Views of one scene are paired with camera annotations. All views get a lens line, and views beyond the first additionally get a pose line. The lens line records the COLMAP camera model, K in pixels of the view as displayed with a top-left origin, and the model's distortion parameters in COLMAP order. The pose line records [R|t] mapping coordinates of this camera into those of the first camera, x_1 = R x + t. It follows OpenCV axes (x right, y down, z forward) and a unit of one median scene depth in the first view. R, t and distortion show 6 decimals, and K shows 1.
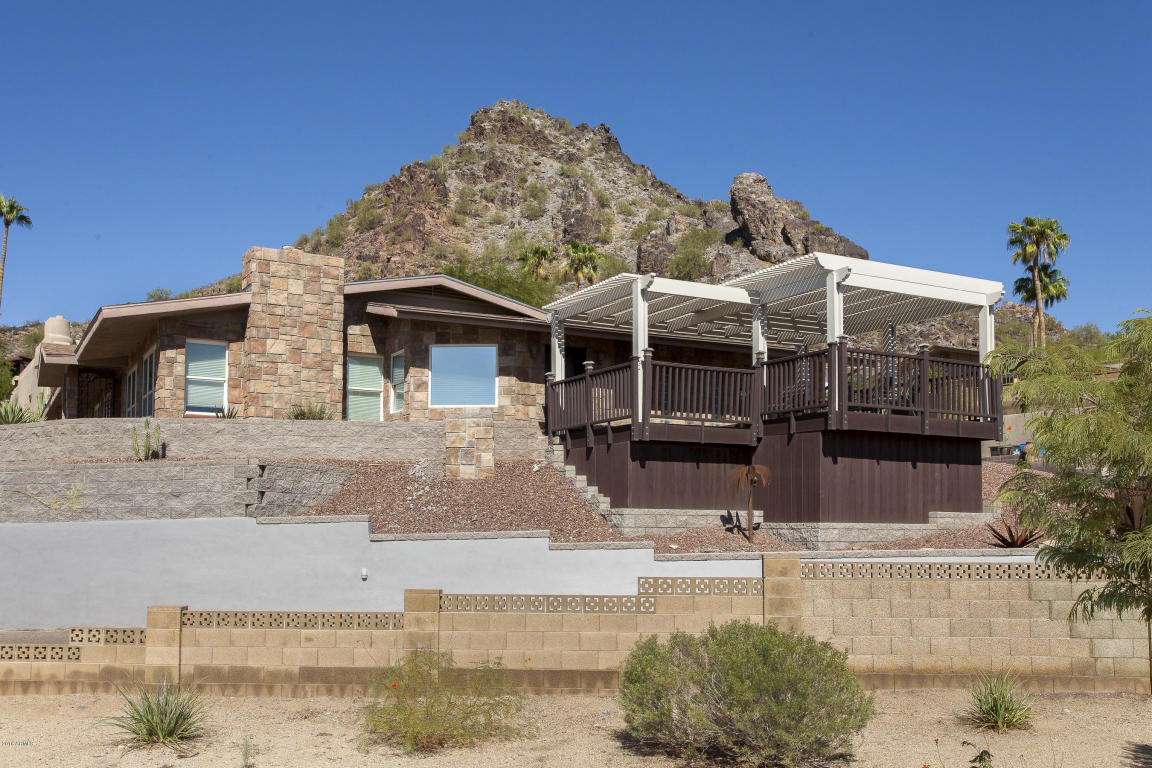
lens RADIAL K [[1069.7, 0, 576.9], [0, 1069.7, 453.6], [0, 0, 1]] dist [-0.004043, -0.002245]
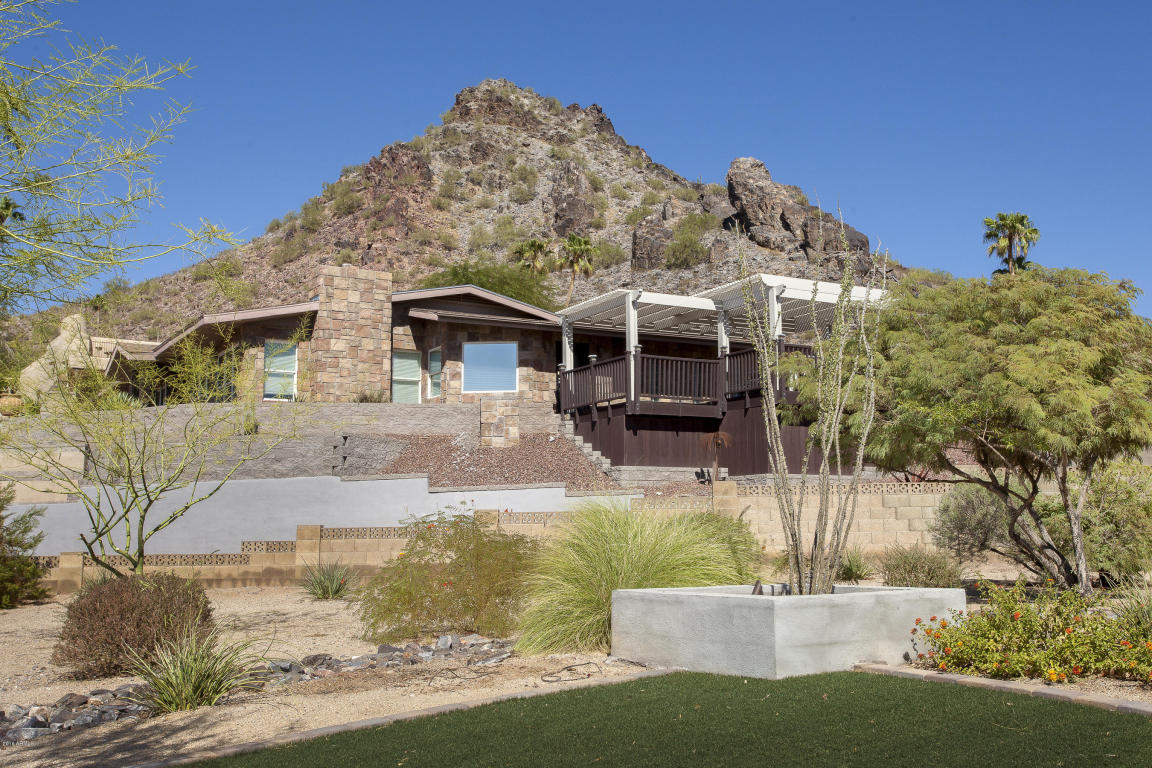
lens RADIAL K [[1142.0, 0, 576.0], [0, 1142.0, 384.0], [0, 0, 1]] dist [-0.005218, -0.001904]
pose [[0.999942, -0.009492, 0.005088, -0.013867], [0.009770, 0.998285, -0.057714, 0.024148], [-0.004532, 0.057760, 0.998320, -0.319803]]
